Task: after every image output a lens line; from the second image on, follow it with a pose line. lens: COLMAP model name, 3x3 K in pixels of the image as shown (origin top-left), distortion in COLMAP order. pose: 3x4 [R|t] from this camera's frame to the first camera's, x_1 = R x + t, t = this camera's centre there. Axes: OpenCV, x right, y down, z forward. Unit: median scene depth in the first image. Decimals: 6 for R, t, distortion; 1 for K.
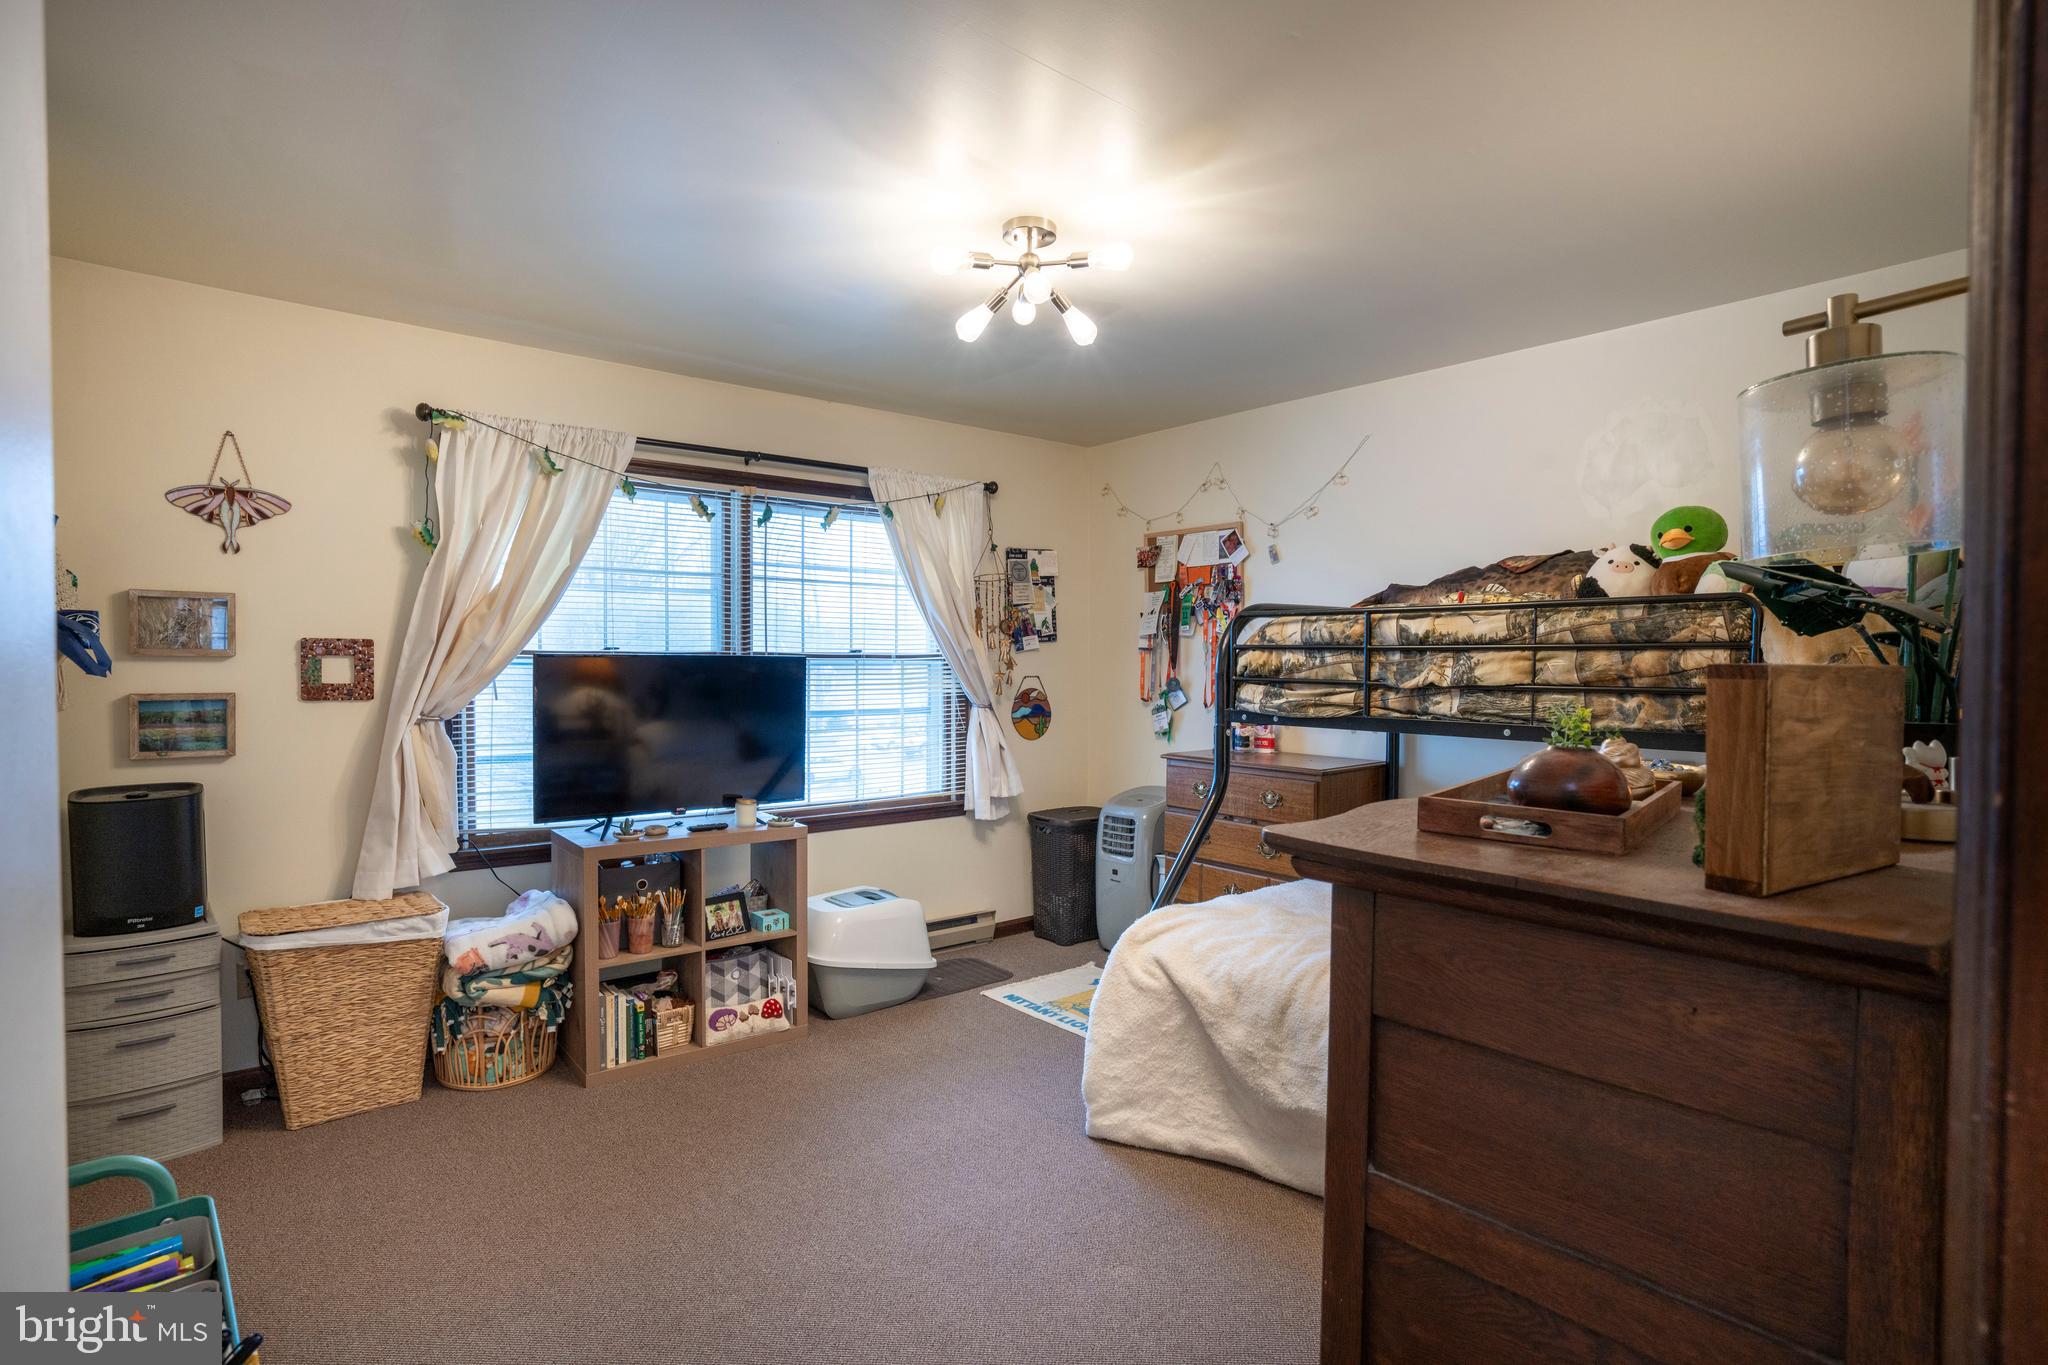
lens RADIAL K [[1015.7, 0, 1020.1], [0, 1015.7, 685.5], [0, 0, 1]] dist [-0.050014, 0.023776]
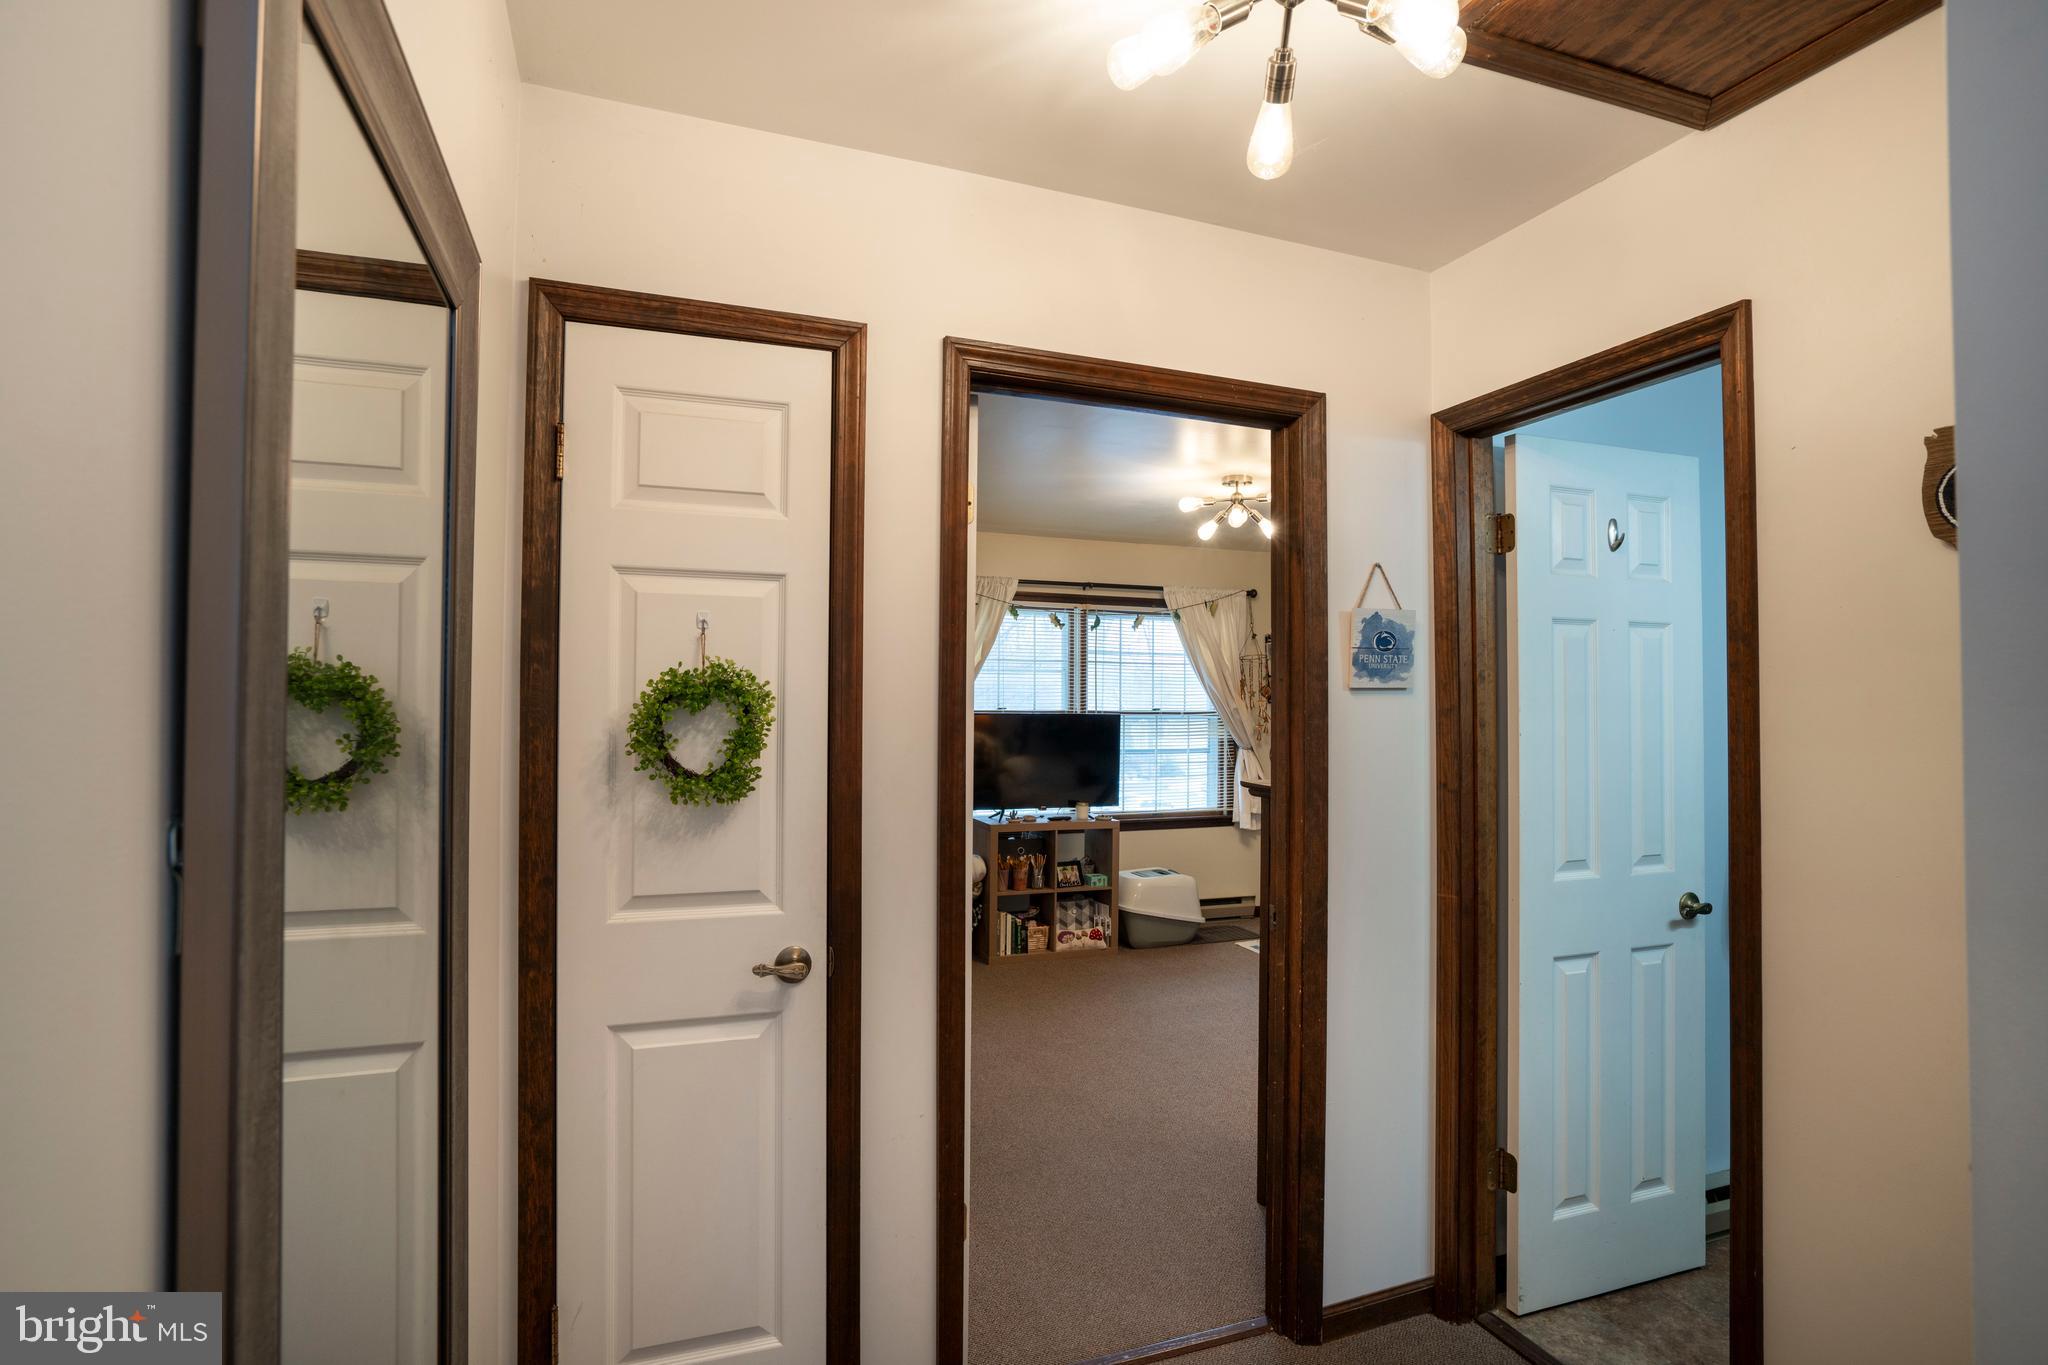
lens RADIAL K [[1015.7, 0, 1017.1], [0, 1015.7, 684.7], [0, 0, 1]] dist [-0.050014, 0.023776]
pose [[0.945851, -0.002805, -0.324588, 0.143444], [-0.011980, 0.998980, -0.043543, -0.003314], [0.324379, 0.045074, 0.944853, -0.522770]]
